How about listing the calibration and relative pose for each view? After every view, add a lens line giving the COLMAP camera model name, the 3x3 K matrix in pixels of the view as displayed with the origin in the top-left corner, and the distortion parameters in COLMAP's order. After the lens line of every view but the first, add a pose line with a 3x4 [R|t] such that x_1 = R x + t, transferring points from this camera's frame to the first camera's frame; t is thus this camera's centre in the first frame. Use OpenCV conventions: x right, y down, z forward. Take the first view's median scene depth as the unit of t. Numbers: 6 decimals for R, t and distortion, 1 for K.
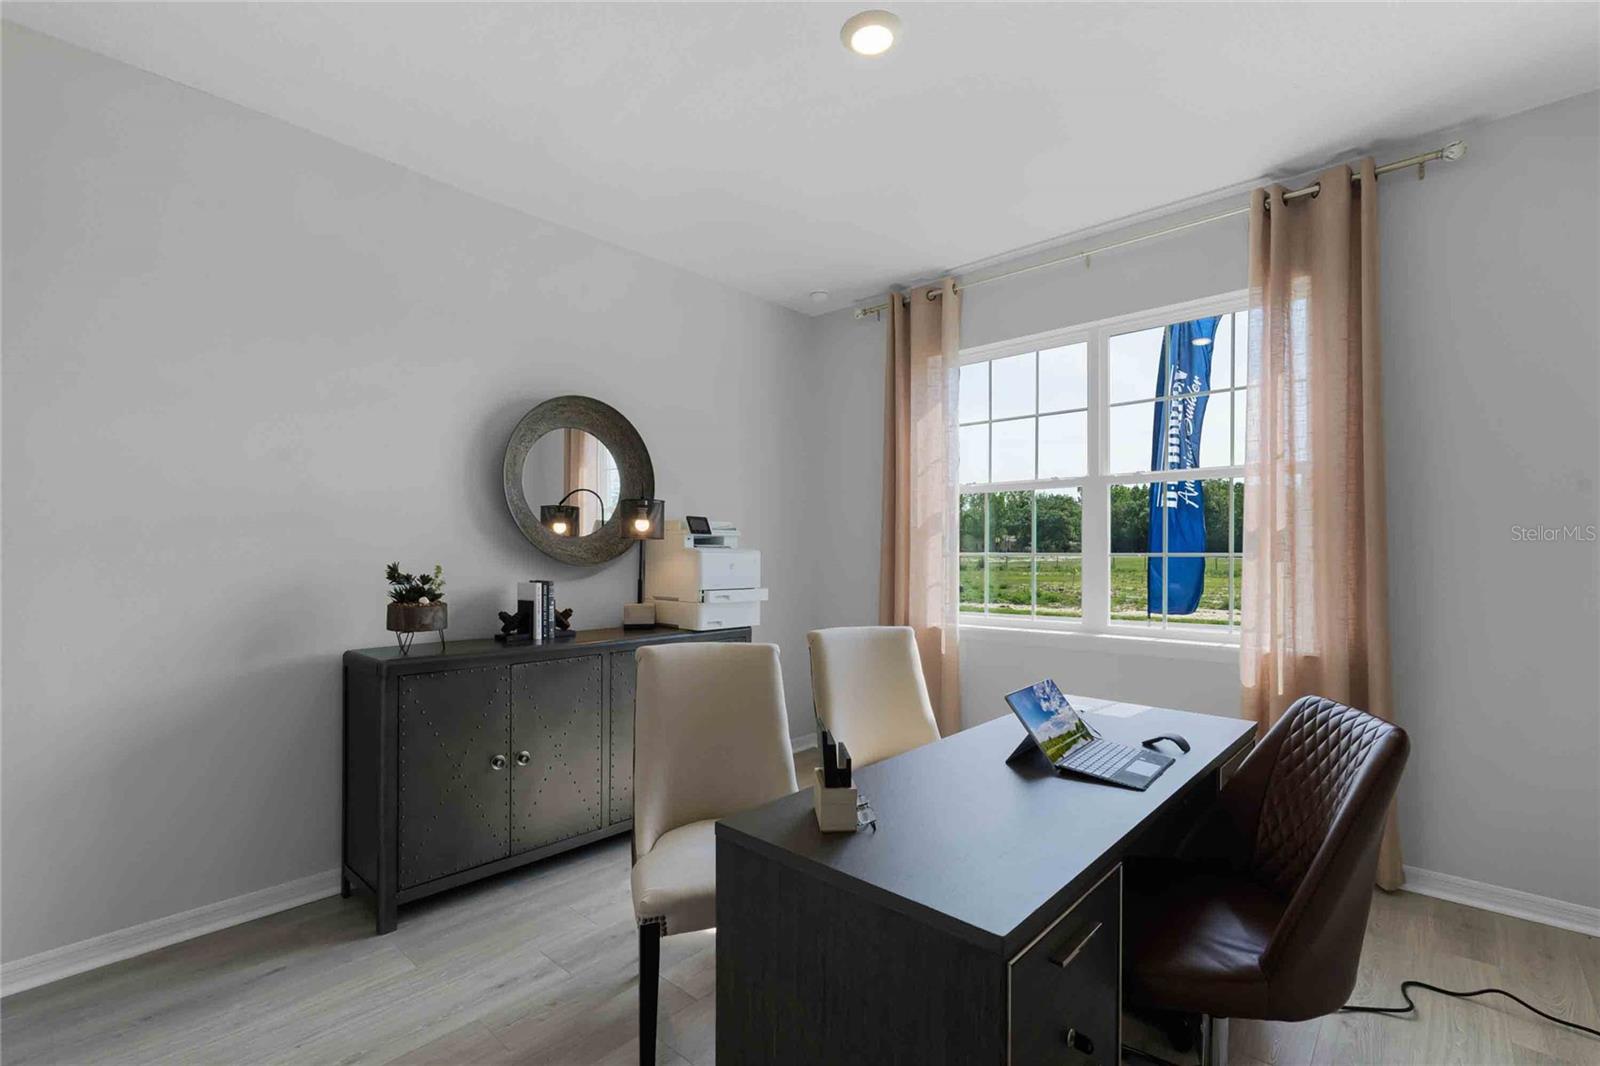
lens RADIAL K [[712.1, 0, 797.4], [0, 712.1, 538.1], [0, 0, 1]] dist [0.000014, -0.000407]
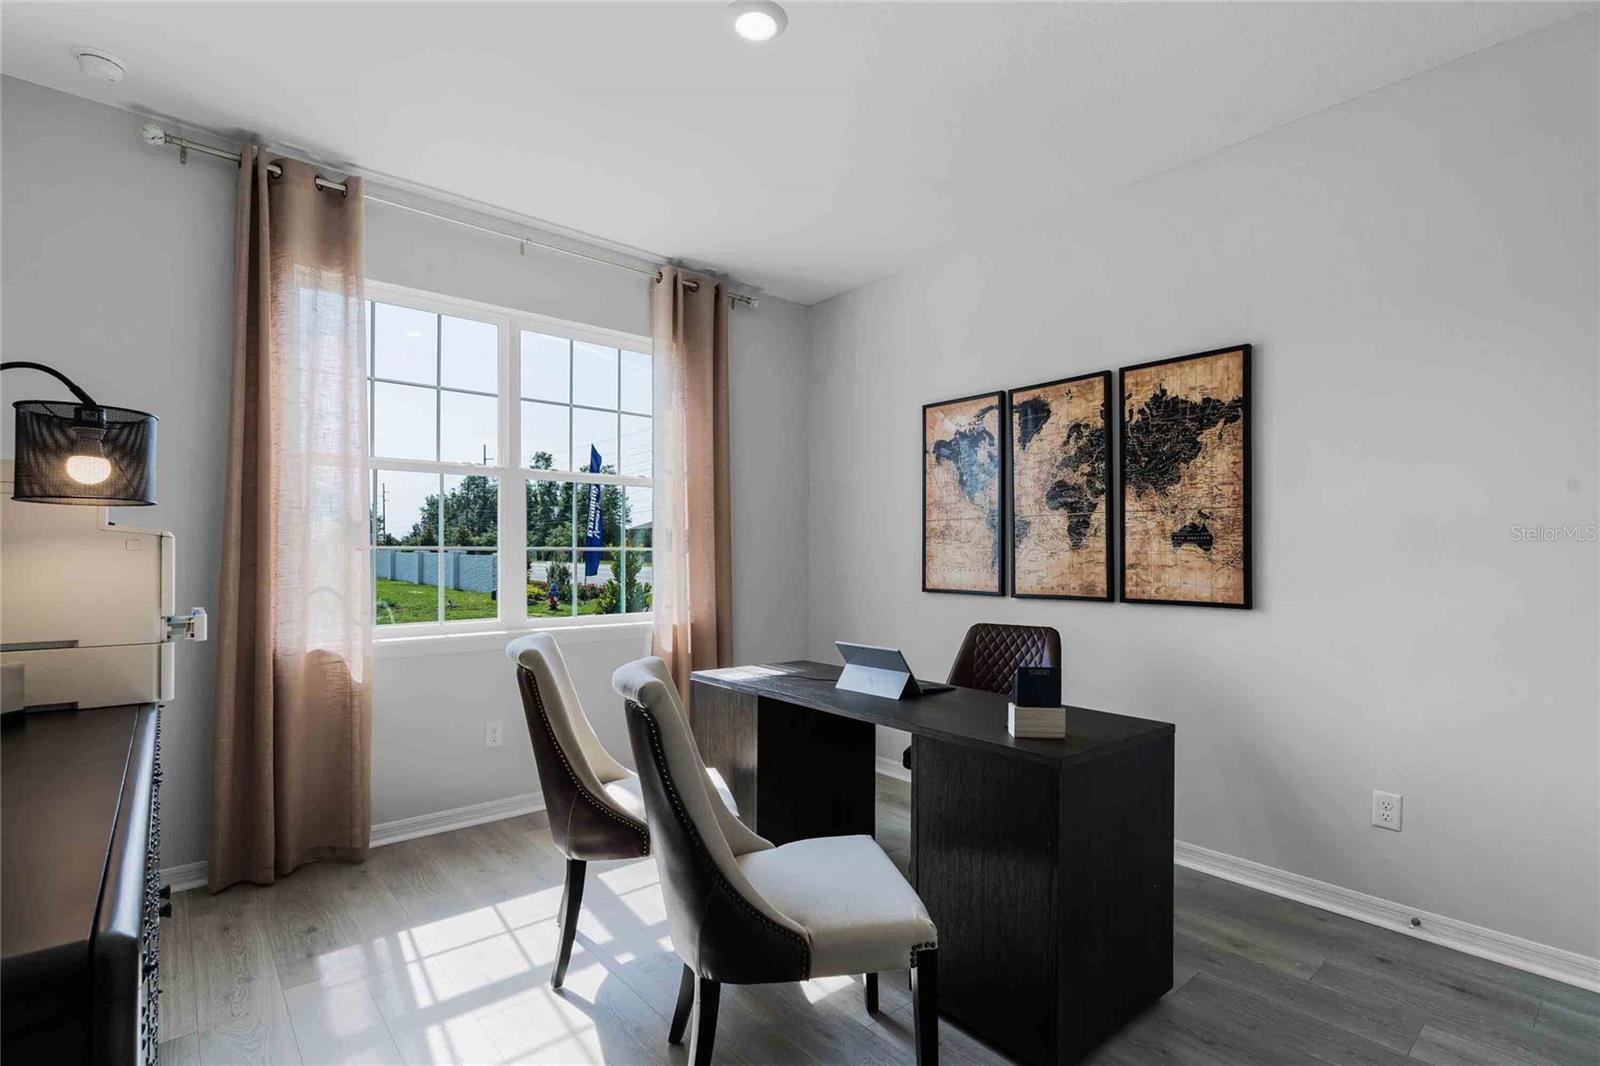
lens RADIAL K [[746.5, 0, 799.3], [0, 746.5, 546.4], [0, 0, 1]] dist [-0.019550, -0.000150]
pose [[0.121217, 0.004993, 0.992613, -0.545693], [-0.023818, 0.999714, -0.002120, 0.013167], [-0.992340, -0.023385, 0.121302, 0.483723]]
